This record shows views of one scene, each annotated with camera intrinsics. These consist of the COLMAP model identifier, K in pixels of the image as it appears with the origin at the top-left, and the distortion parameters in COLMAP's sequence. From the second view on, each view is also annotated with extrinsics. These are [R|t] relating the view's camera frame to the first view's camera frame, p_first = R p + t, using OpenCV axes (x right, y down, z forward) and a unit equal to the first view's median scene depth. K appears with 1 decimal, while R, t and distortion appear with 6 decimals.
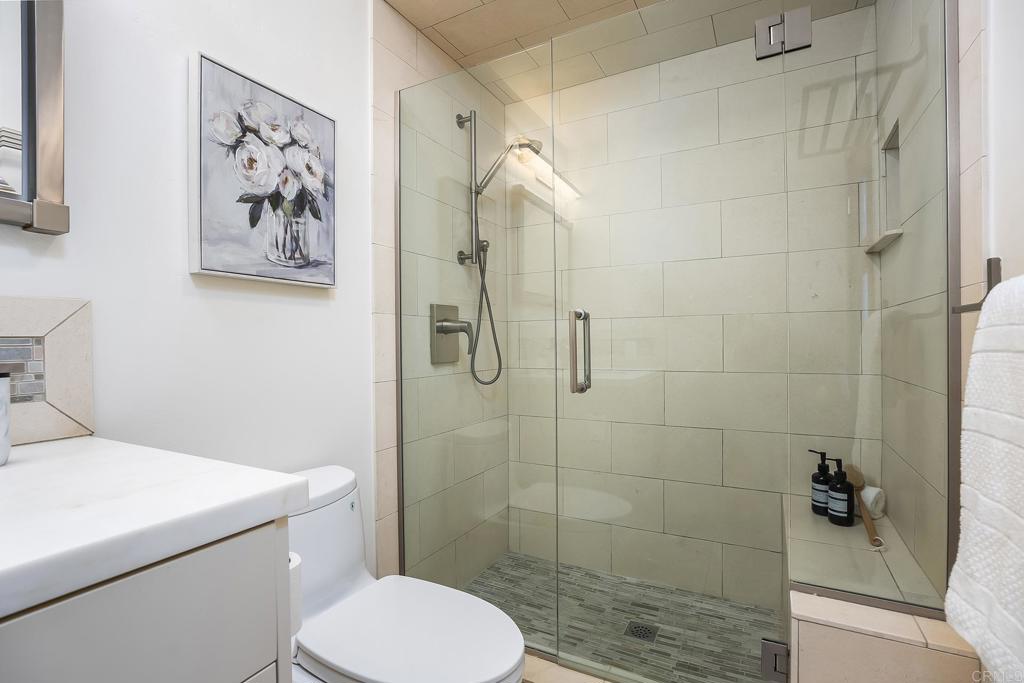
lens RADIAL K [[489.8, 0, 512.0], [0, 489.8, 341.5], [0, 0, 1]] dist [-0.036096, 0.000680]
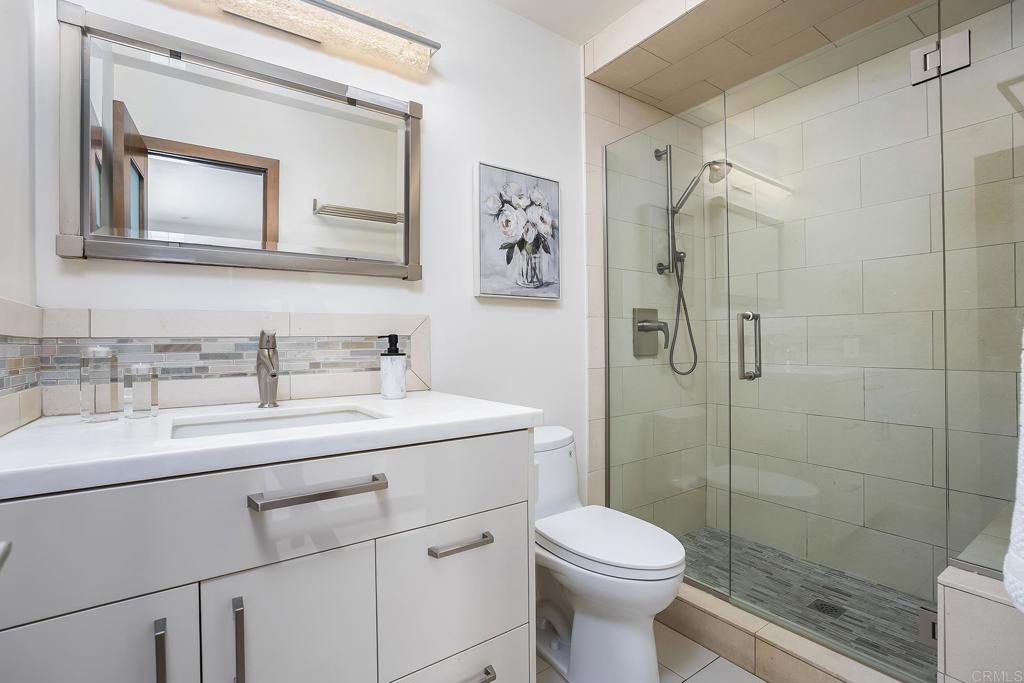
lens RADIAL K [[479.4, 0, 512.0], [0, 479.4, 341.5], [0, 0, 1]] dist [-0.028394, 0.013829]
pose [[0.899368, 0.002781, -0.437184, 0.107223], [-0.000520, 0.999986, 0.005291, 0.002130], [0.437192, -0.004531, 0.899357, -0.277020]]
